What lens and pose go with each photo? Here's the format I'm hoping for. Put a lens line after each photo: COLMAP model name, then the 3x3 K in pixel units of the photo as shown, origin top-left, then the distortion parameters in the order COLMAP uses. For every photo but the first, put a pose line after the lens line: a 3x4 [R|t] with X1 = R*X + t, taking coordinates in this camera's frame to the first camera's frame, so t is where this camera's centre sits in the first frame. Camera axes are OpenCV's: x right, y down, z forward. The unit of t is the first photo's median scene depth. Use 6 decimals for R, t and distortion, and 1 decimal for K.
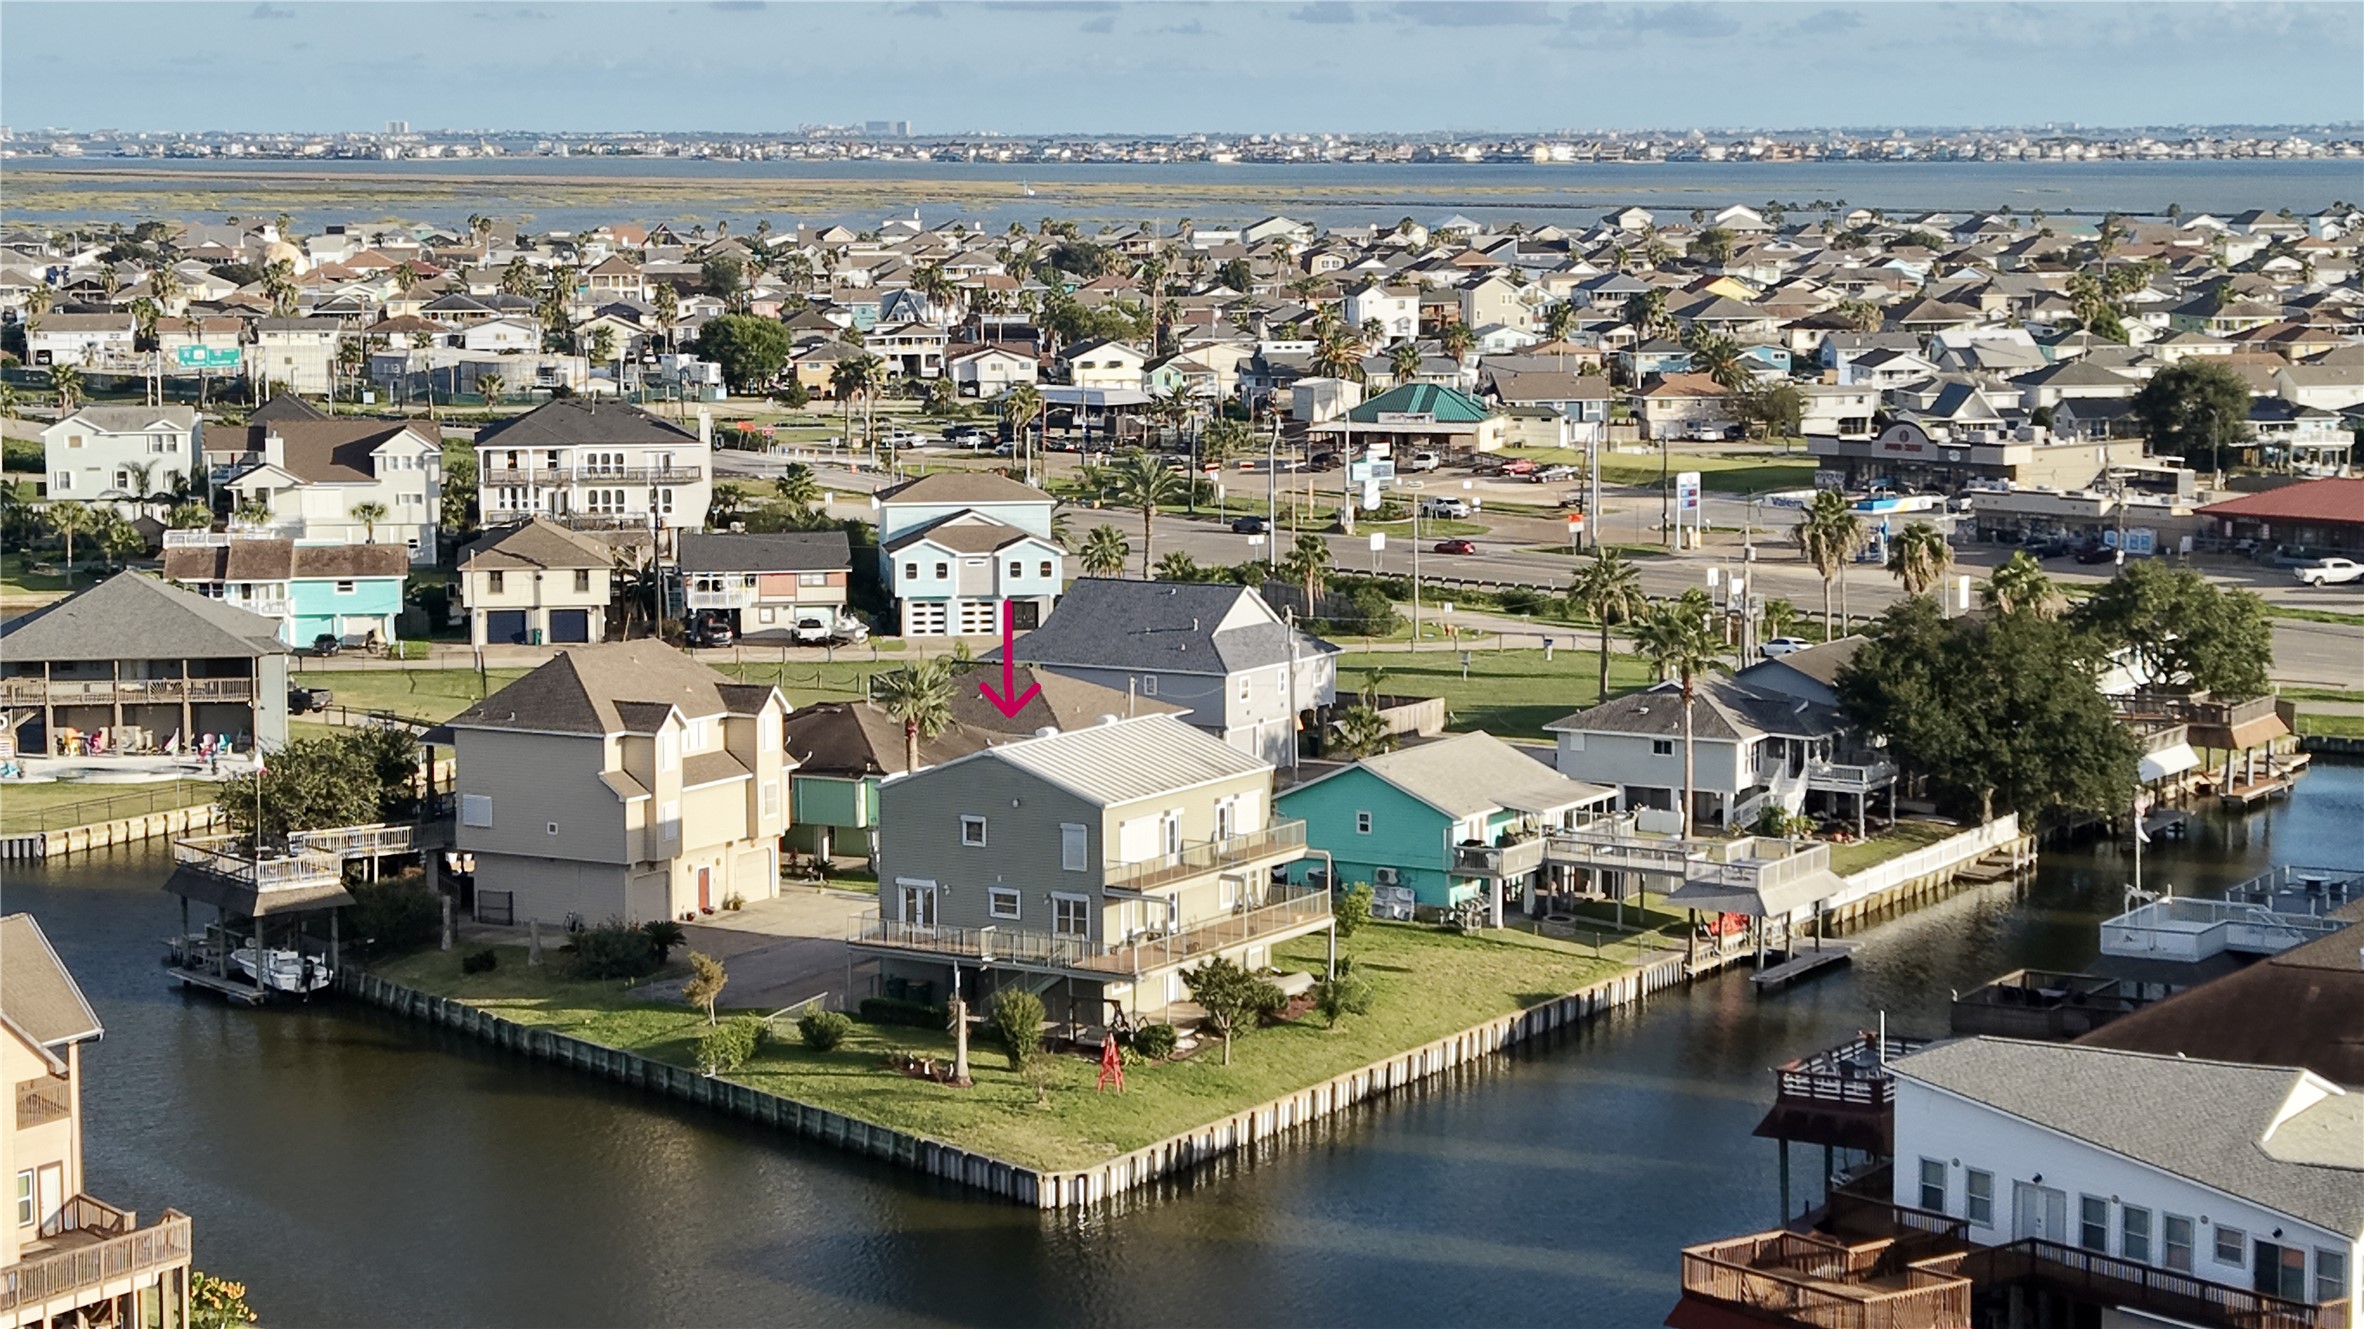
lens RADIAL K [[4041.7, 0, 1176.7], [0, 4041.7, 661.4], [0, 0, 1]] dist [0.255357, -1.083503]
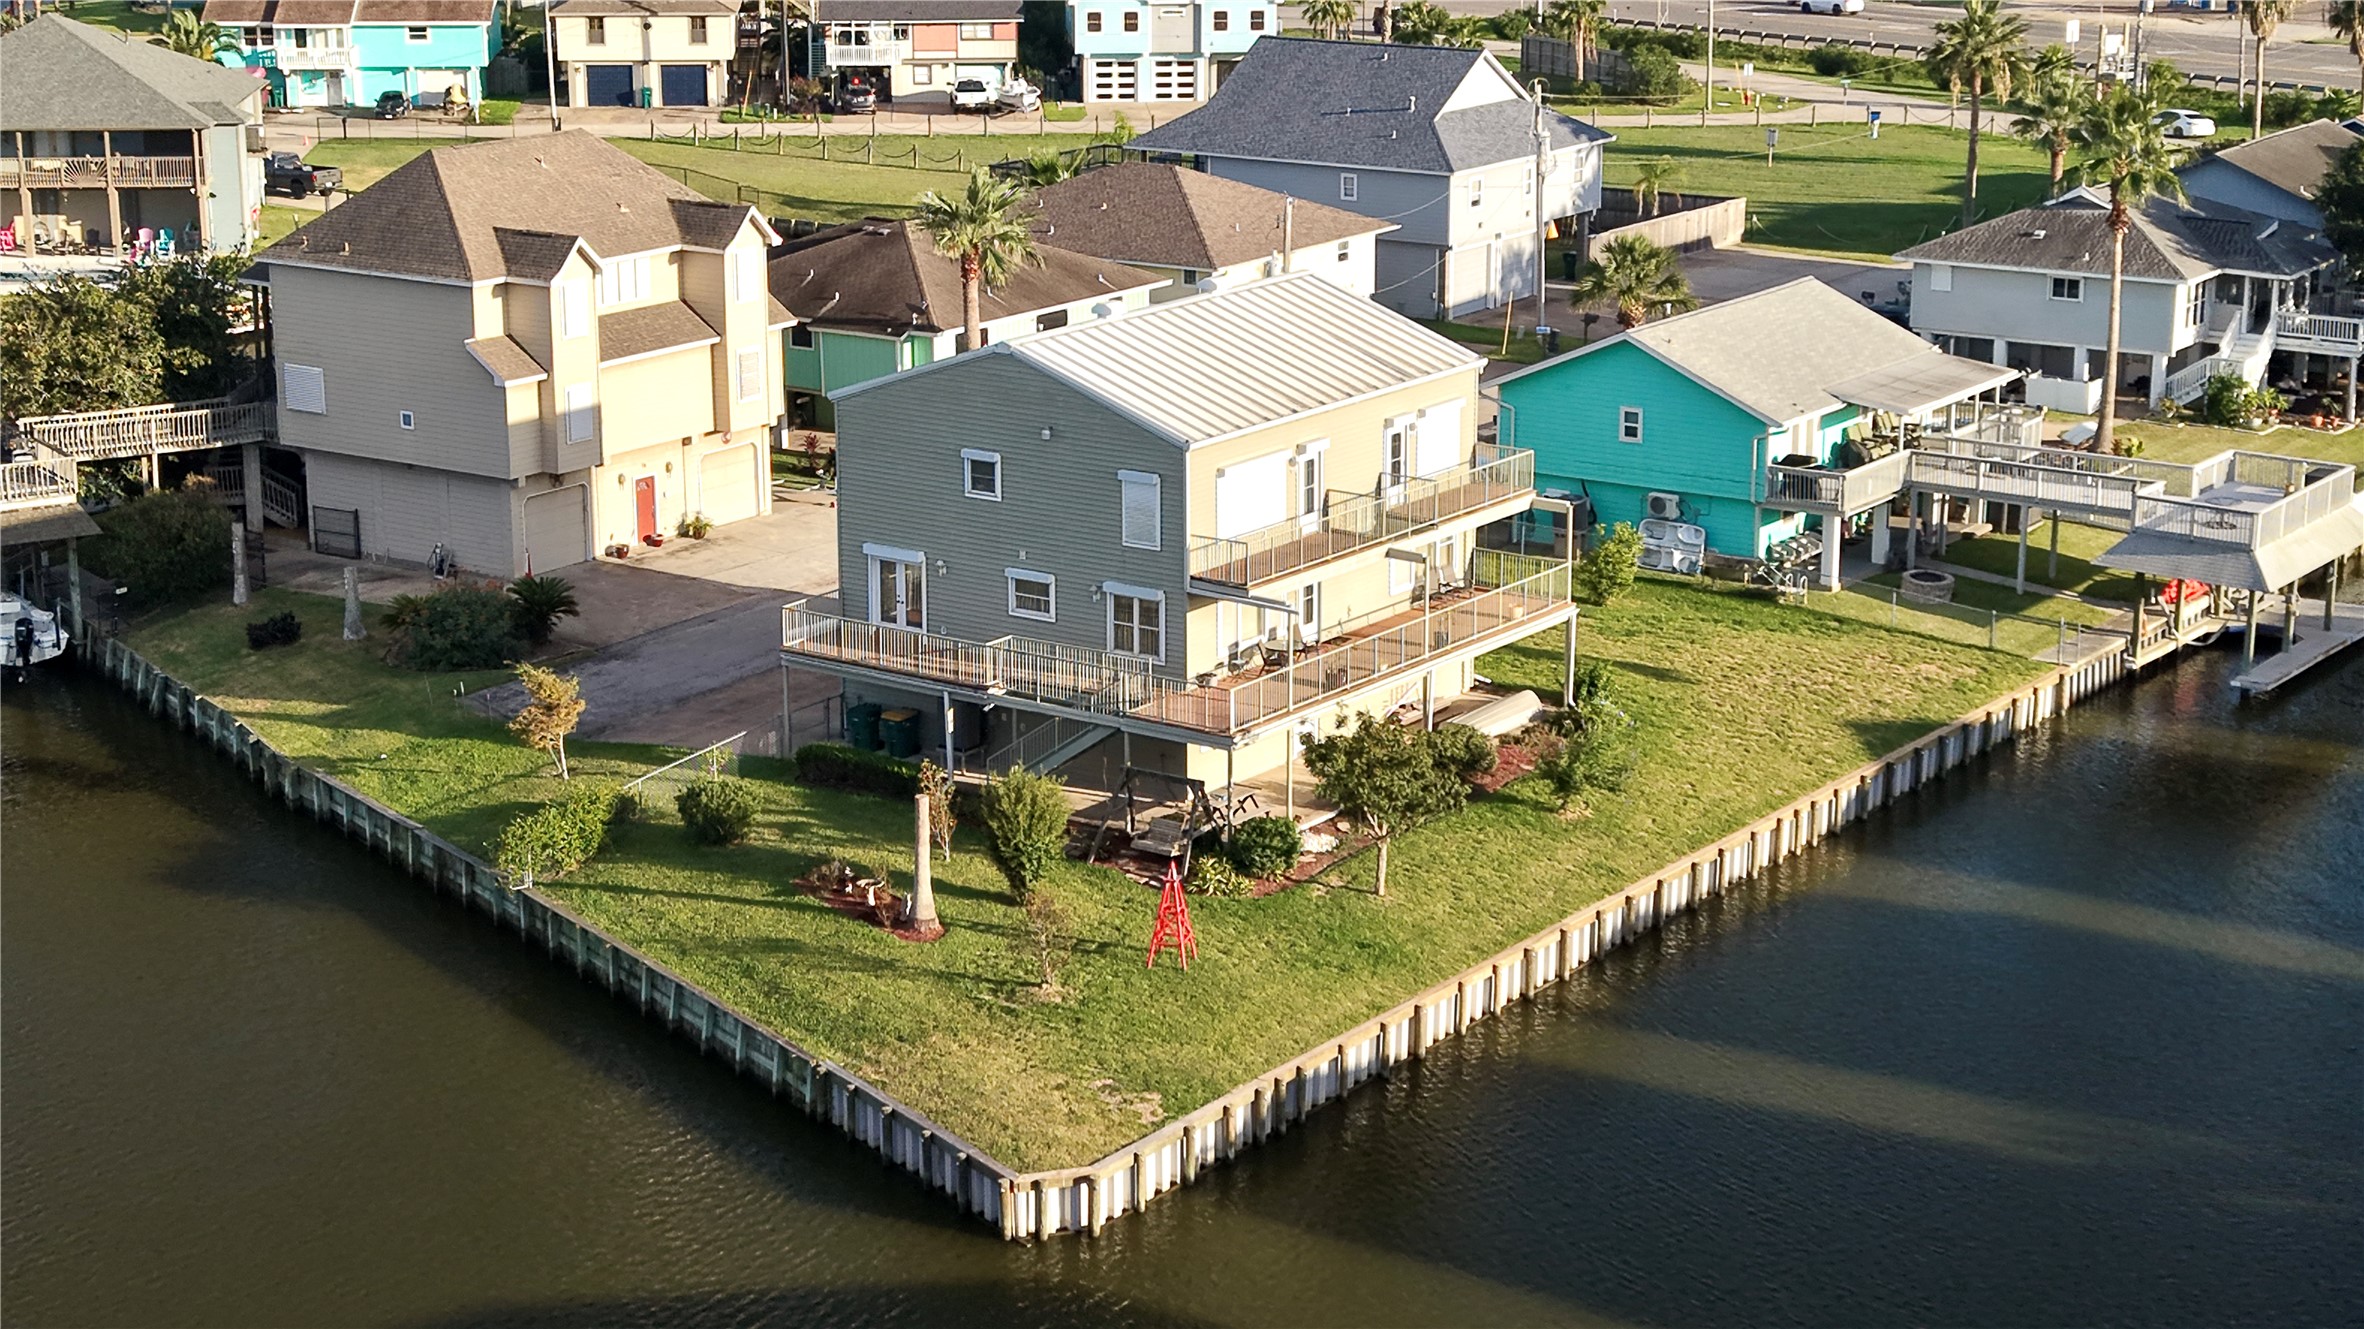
lens RADIAL K [[4041.7, 0, 1176.7], [0, 4041.7, 661.4], [0, 0, 1]] dist [0.255357, -1.083503]
pose [[0.997686, 0.017355, -0.065744, 0.016418], [-0.008336, 0.990803, 0.135053, -0.010627], [0.067483, -0.134192, 0.988655, 0.332258]]
